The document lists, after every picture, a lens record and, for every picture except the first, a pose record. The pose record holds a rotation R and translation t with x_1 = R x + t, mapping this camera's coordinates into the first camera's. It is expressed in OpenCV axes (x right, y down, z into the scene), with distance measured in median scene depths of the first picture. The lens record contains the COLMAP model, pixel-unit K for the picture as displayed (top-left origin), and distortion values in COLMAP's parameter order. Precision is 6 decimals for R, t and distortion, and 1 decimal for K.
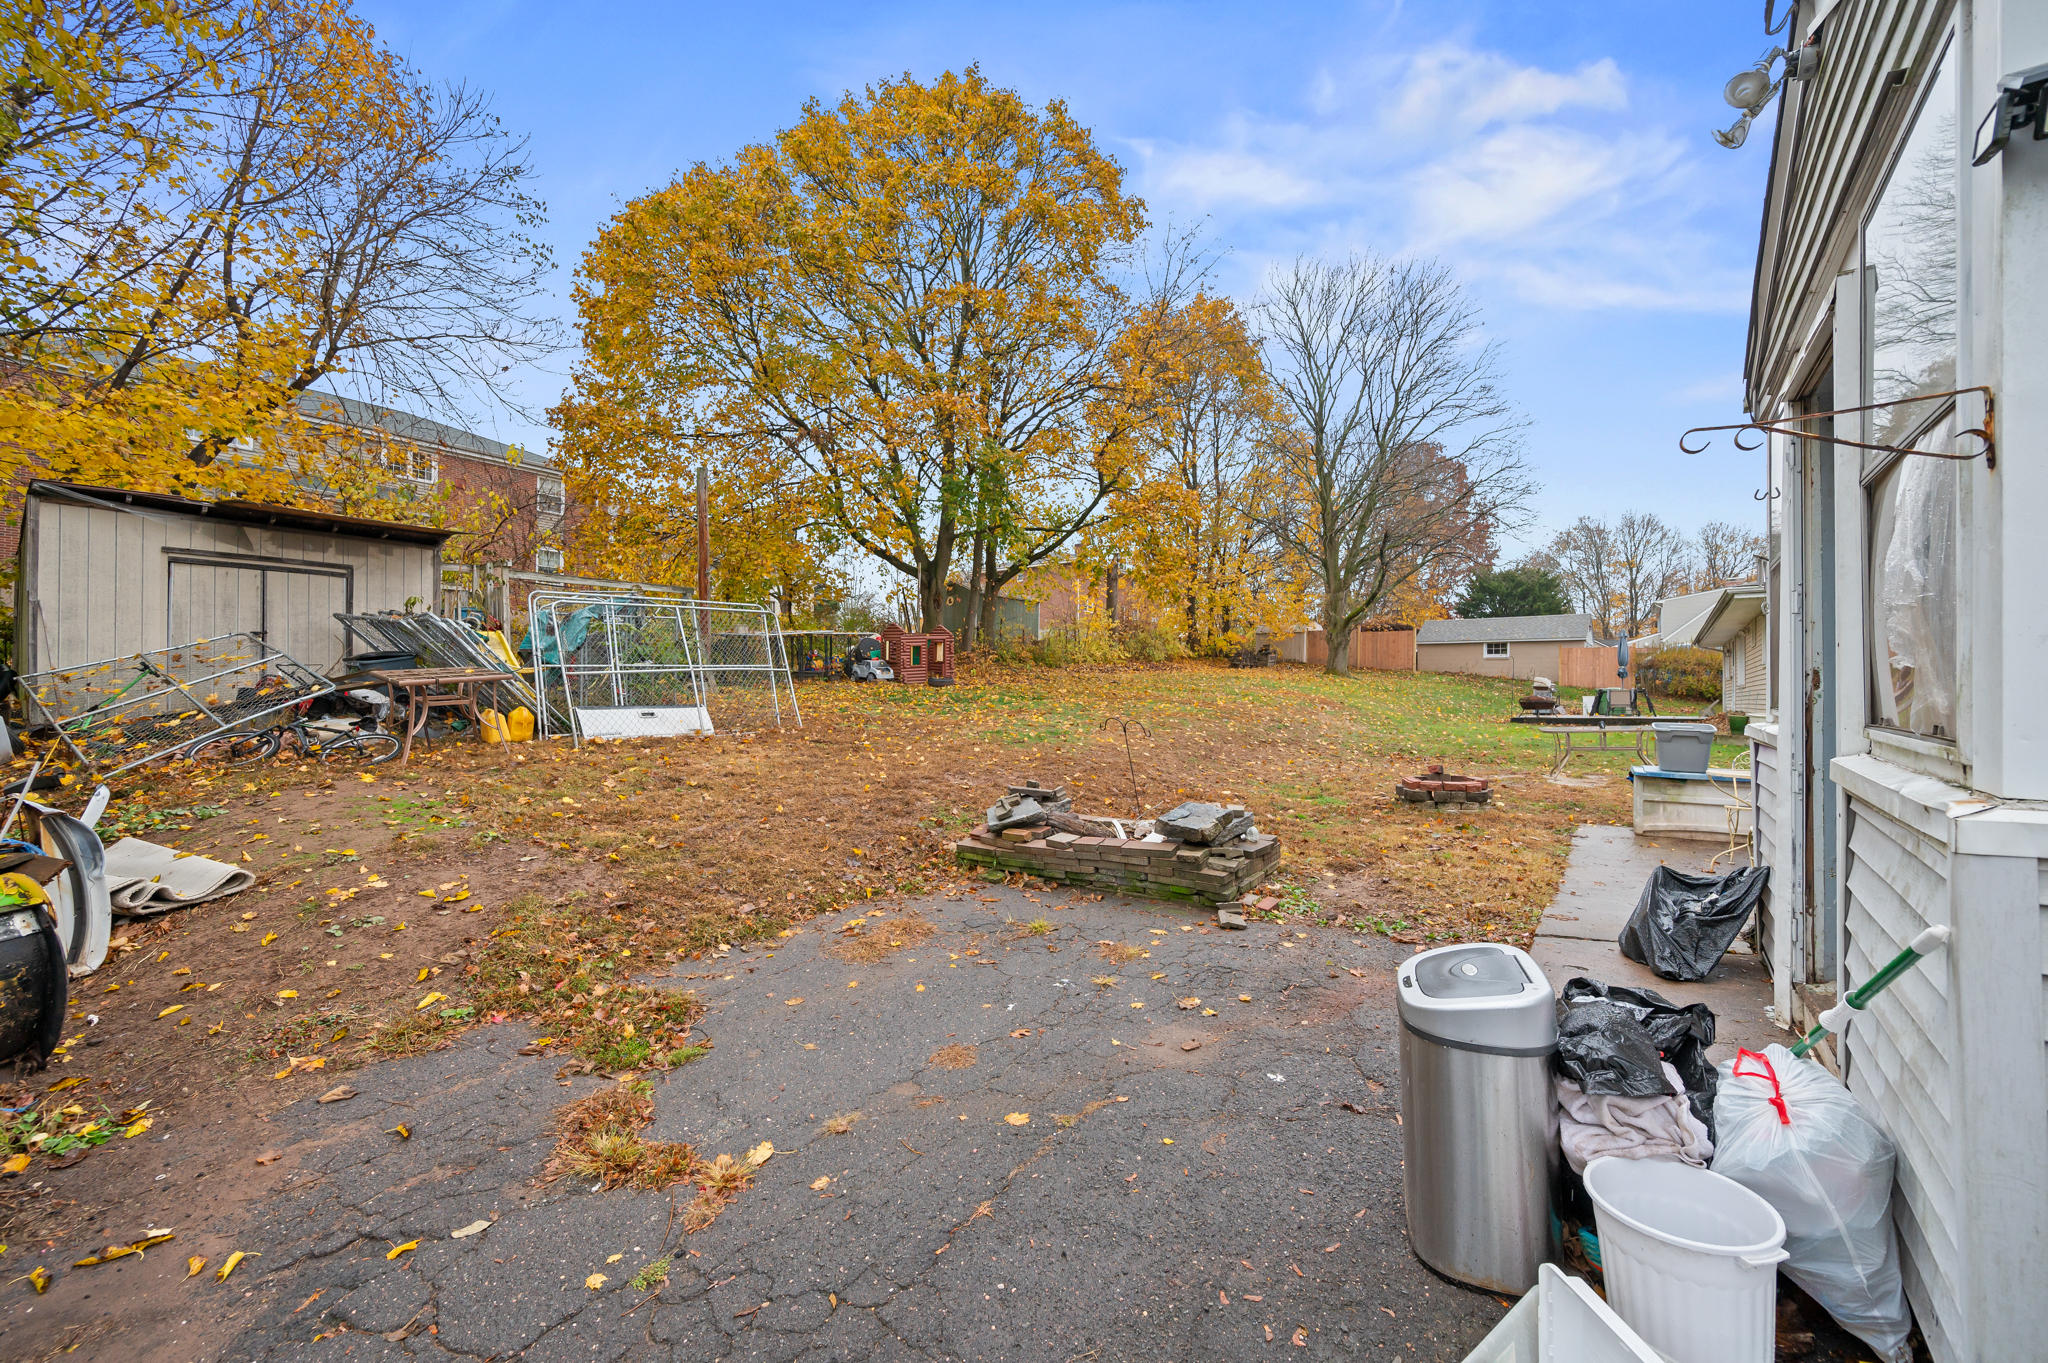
lens RADIAL K [[854.6, 0, 1026.2], [0, 854.6, 697.2], [0, 0, 1]] dist [0.000479, 0.000013]
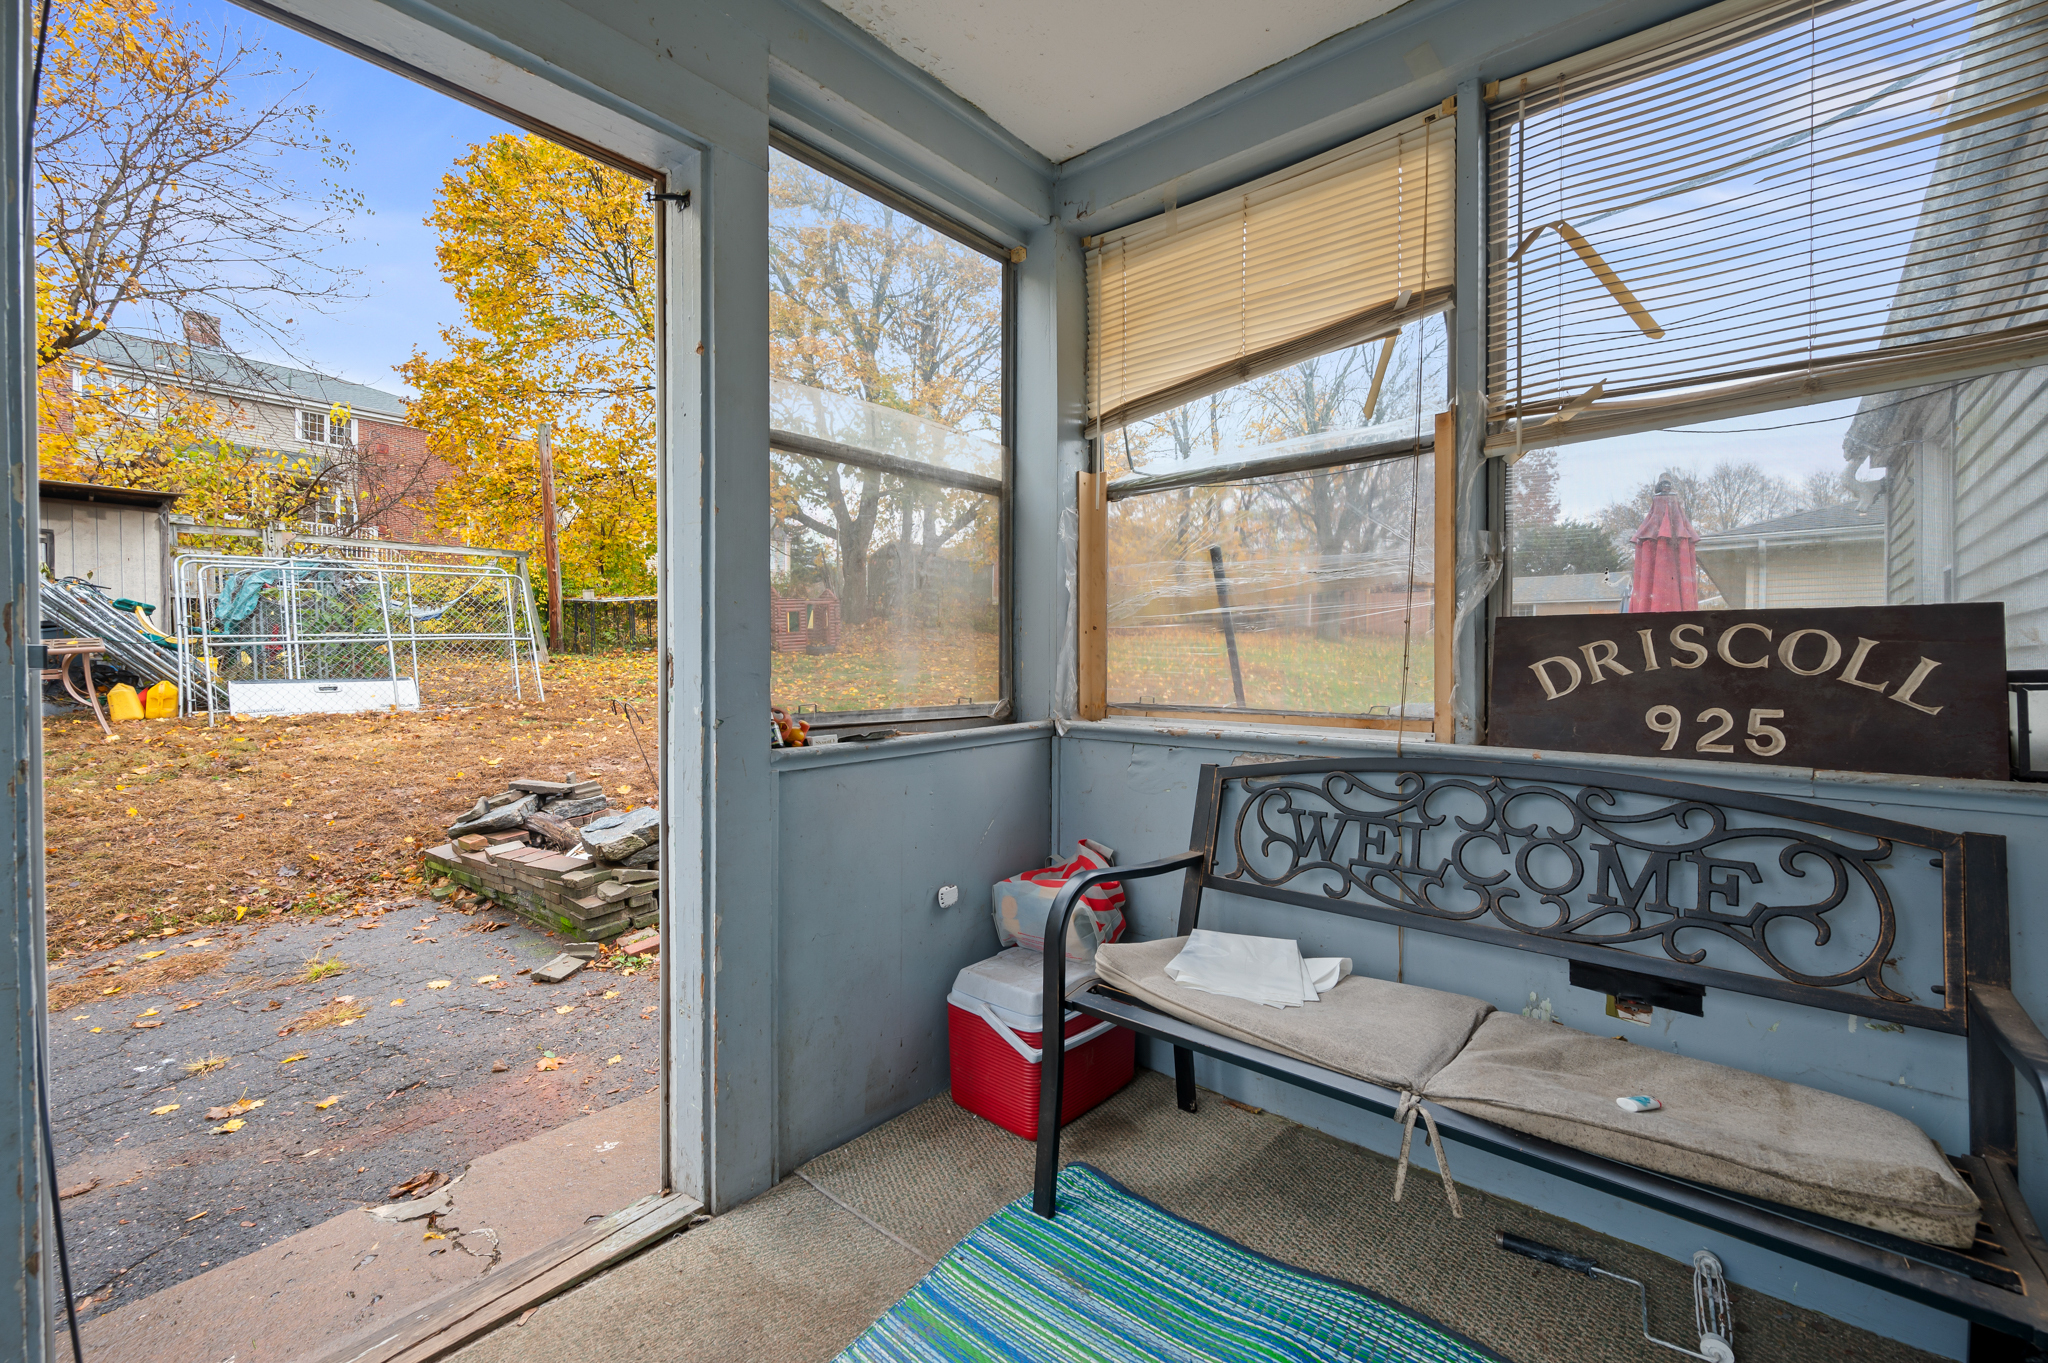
lens RADIAL K [[865.8, 0, 1024.0], [0, 865.8, 681.5], [0, 0, 1]] dist [-0.000427, -0.000124]
pose [[0.997120, 0.000521, -0.075835, 0.374343], [0.001092, 0.999774, 0.021221, -0.006837], [0.075829, -0.021242, 0.996895, 0.136872]]
